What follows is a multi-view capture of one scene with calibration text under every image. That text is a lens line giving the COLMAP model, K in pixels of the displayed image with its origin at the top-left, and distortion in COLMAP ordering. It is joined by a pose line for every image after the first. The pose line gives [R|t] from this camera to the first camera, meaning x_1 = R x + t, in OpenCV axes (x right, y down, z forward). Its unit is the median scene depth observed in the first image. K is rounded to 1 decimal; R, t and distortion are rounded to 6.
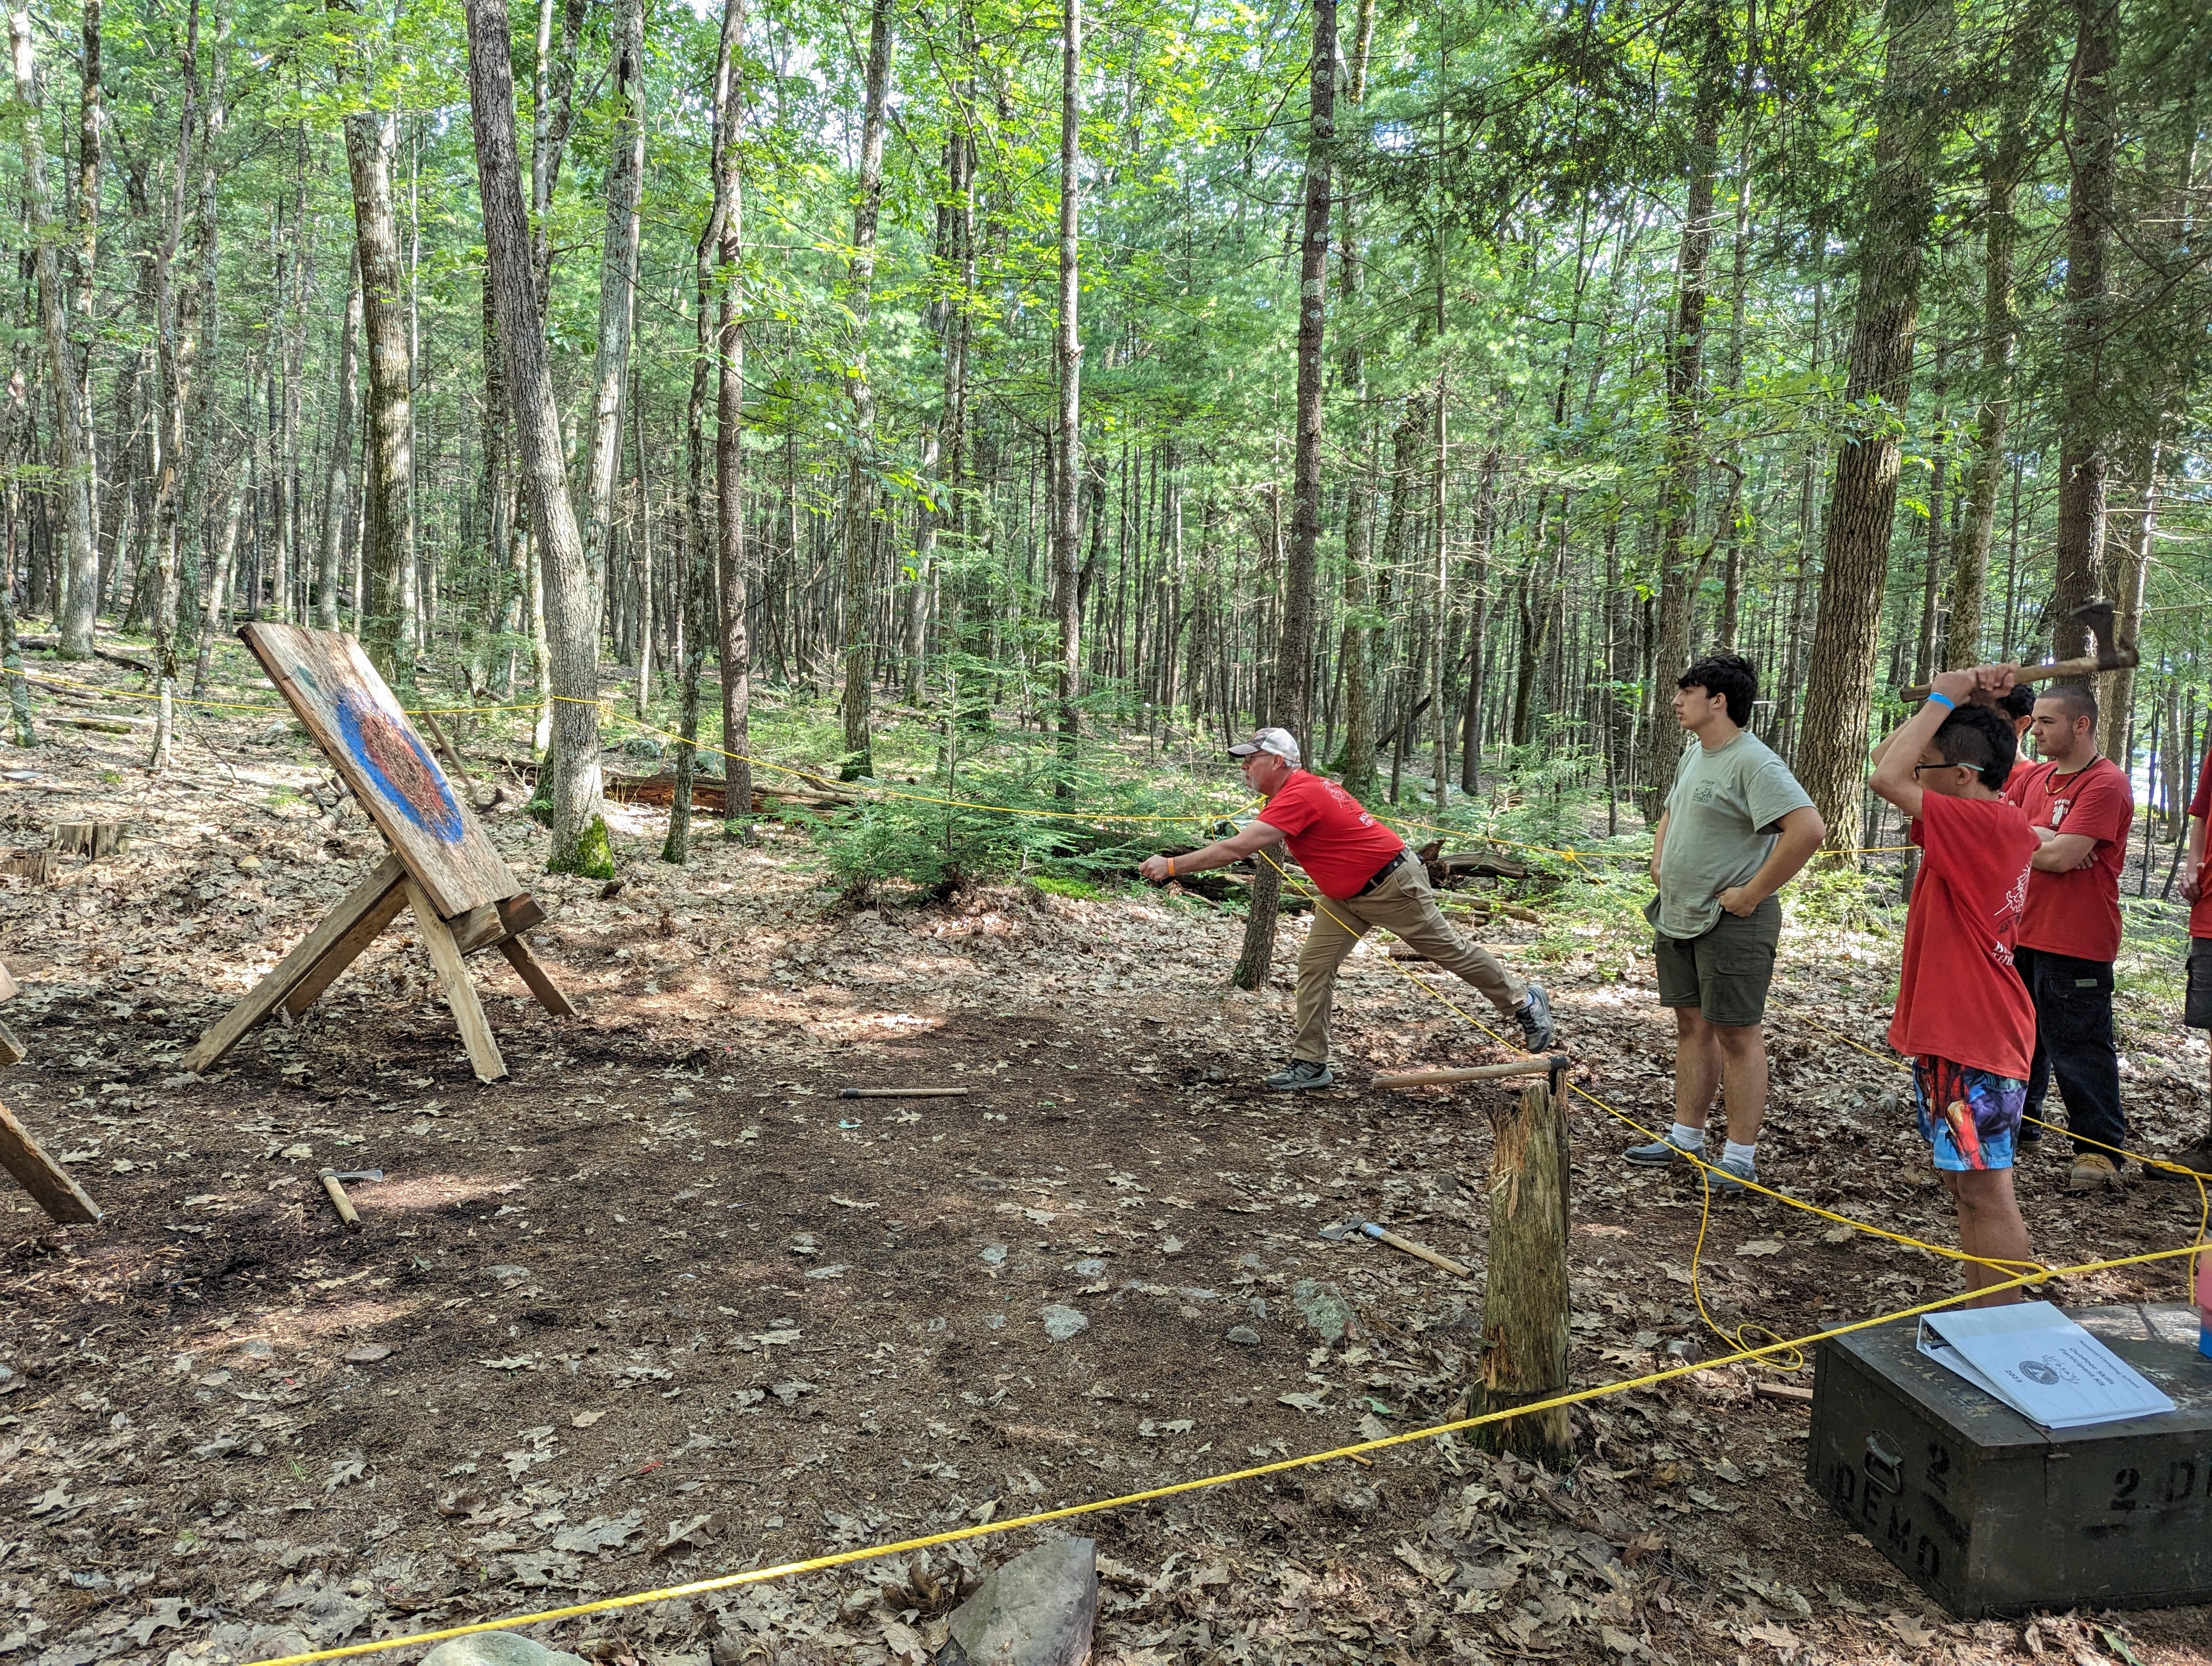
lens RADIAL K [[1594.9, 0, 1114.4], [0, 1594.9, 838.7], [0, 0, 1]] dist [0.059637, -0.057519]
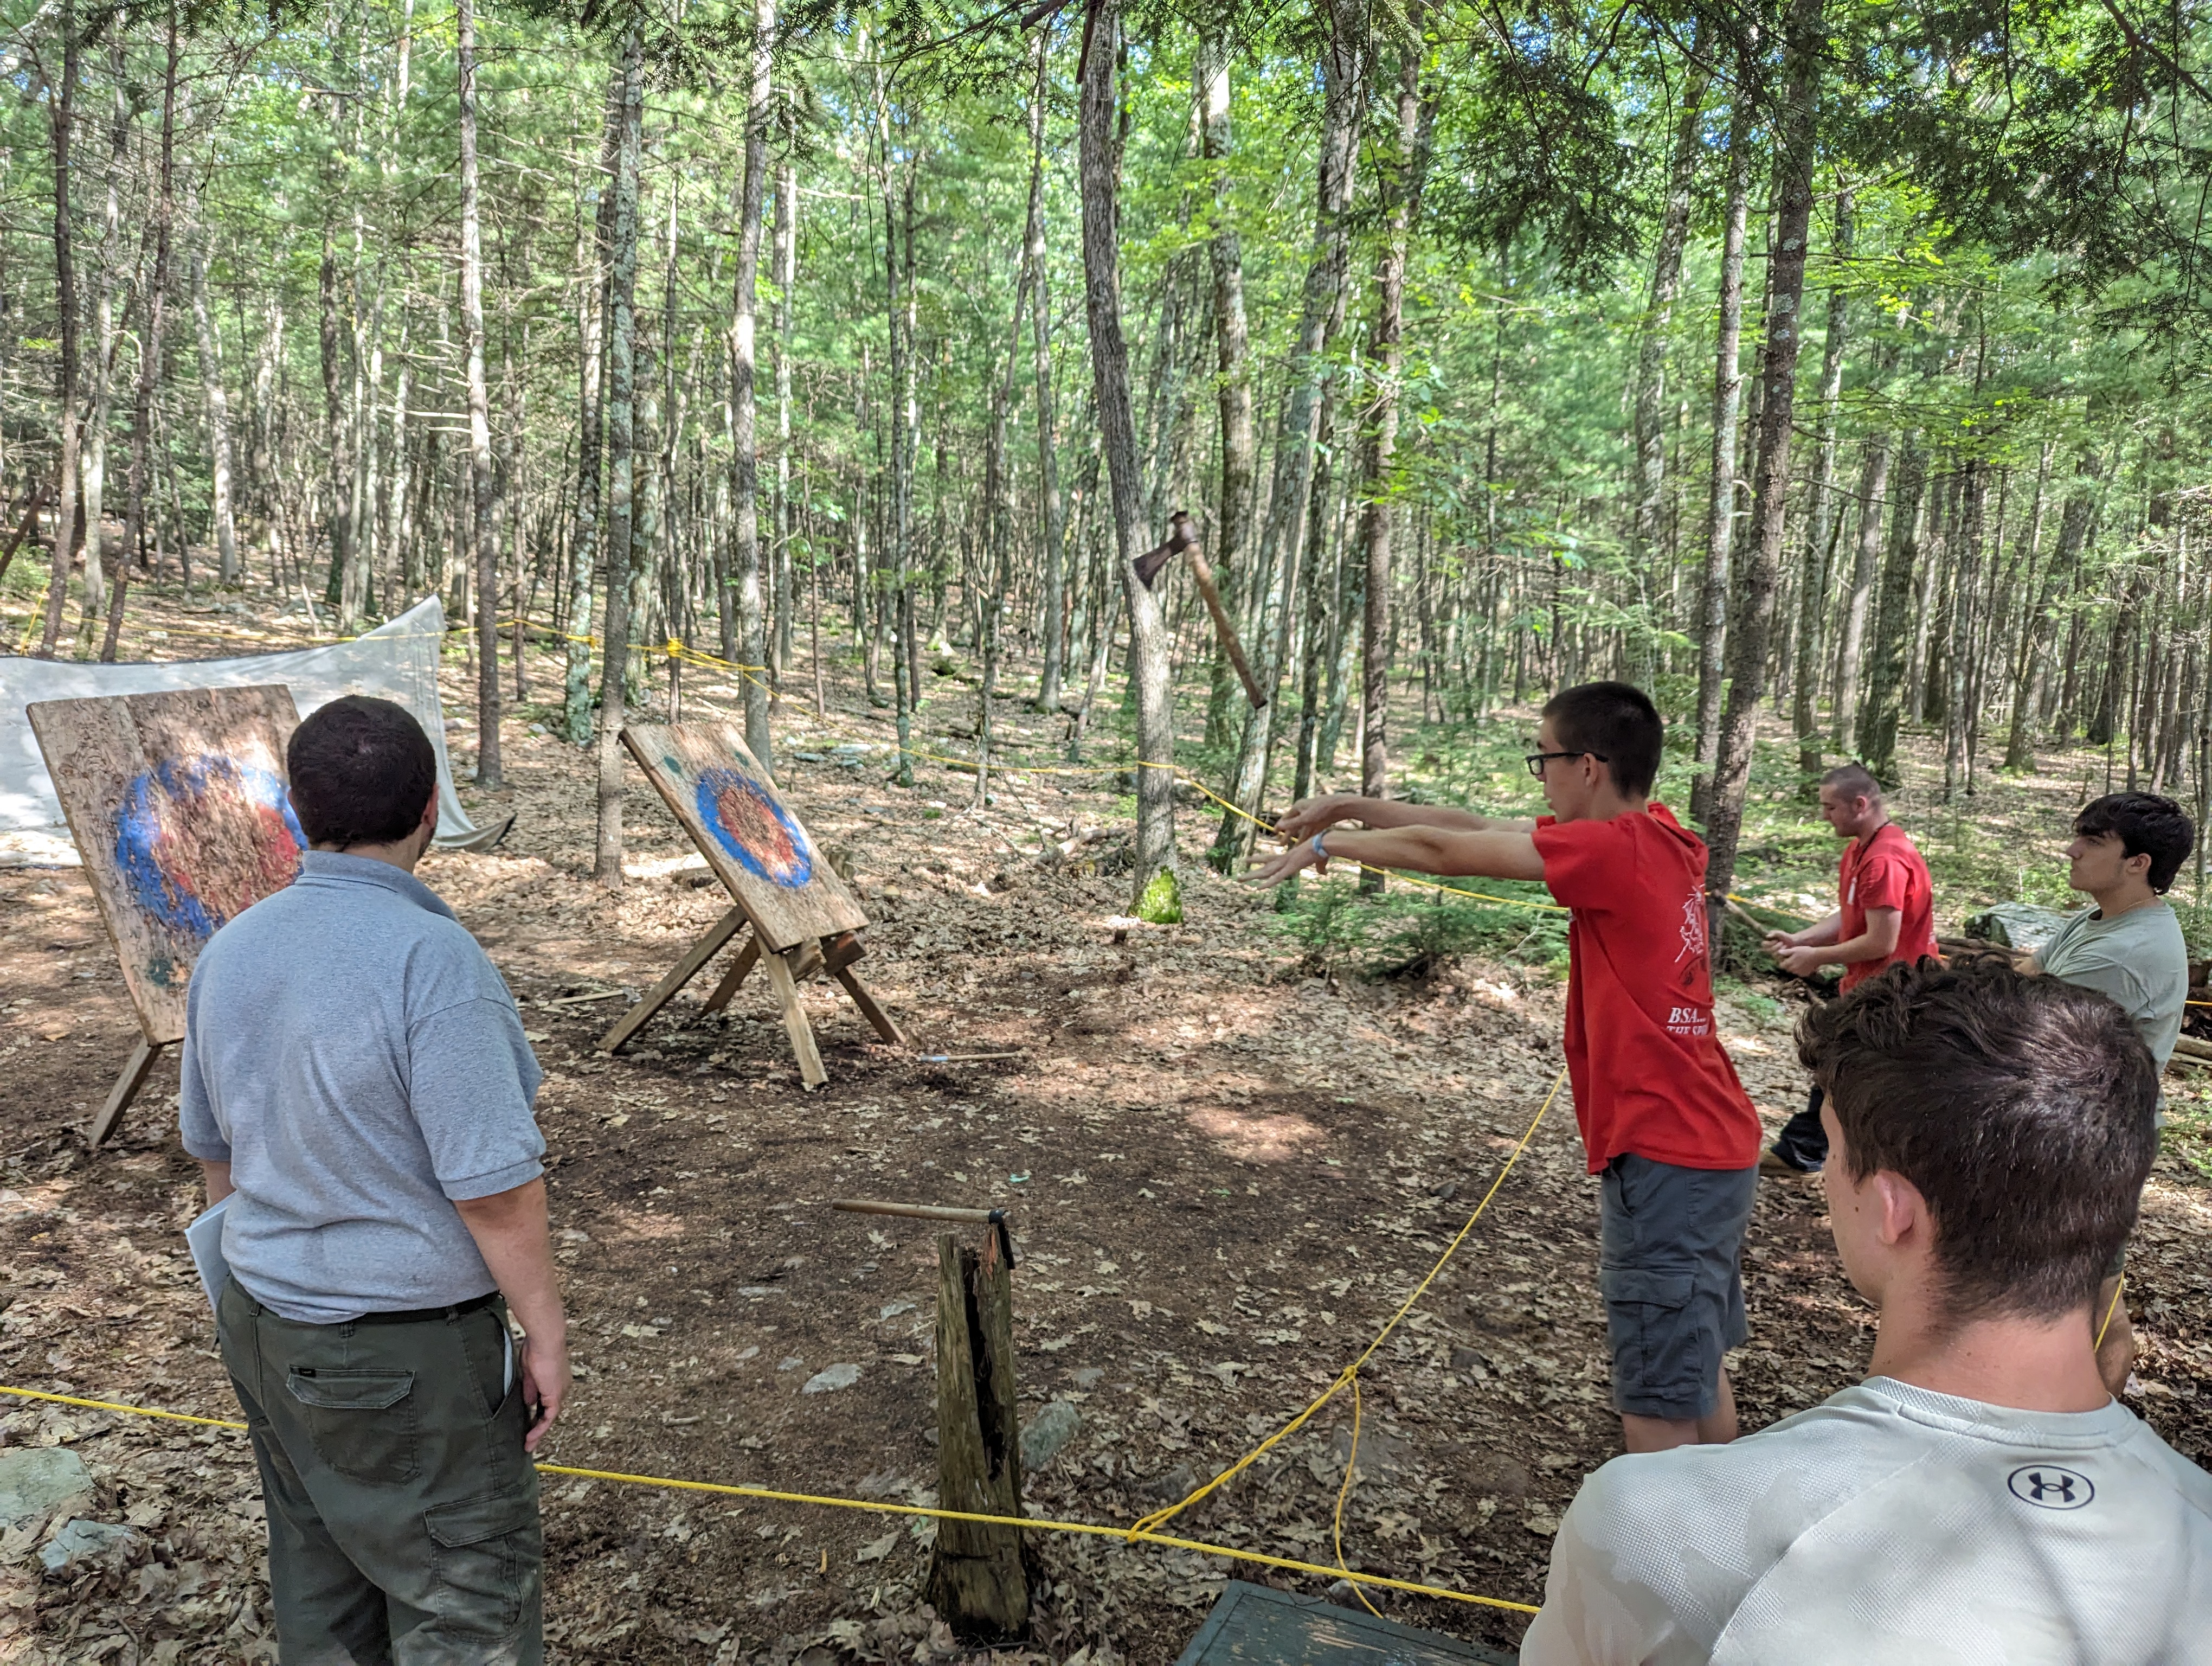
lens RADIAL K [[1601.5, 0, 1109.9], [0, 1601.5, 824.8], [0, 0, 1]] dist [0.055427, -0.056405]
pose [[0.801052, 0.043285, -0.597027, 0.514624], [-0.062006, 0.998017, -0.010838, -0.050057], [0.595374, 0.045701, 0.802148, 0.148875]]
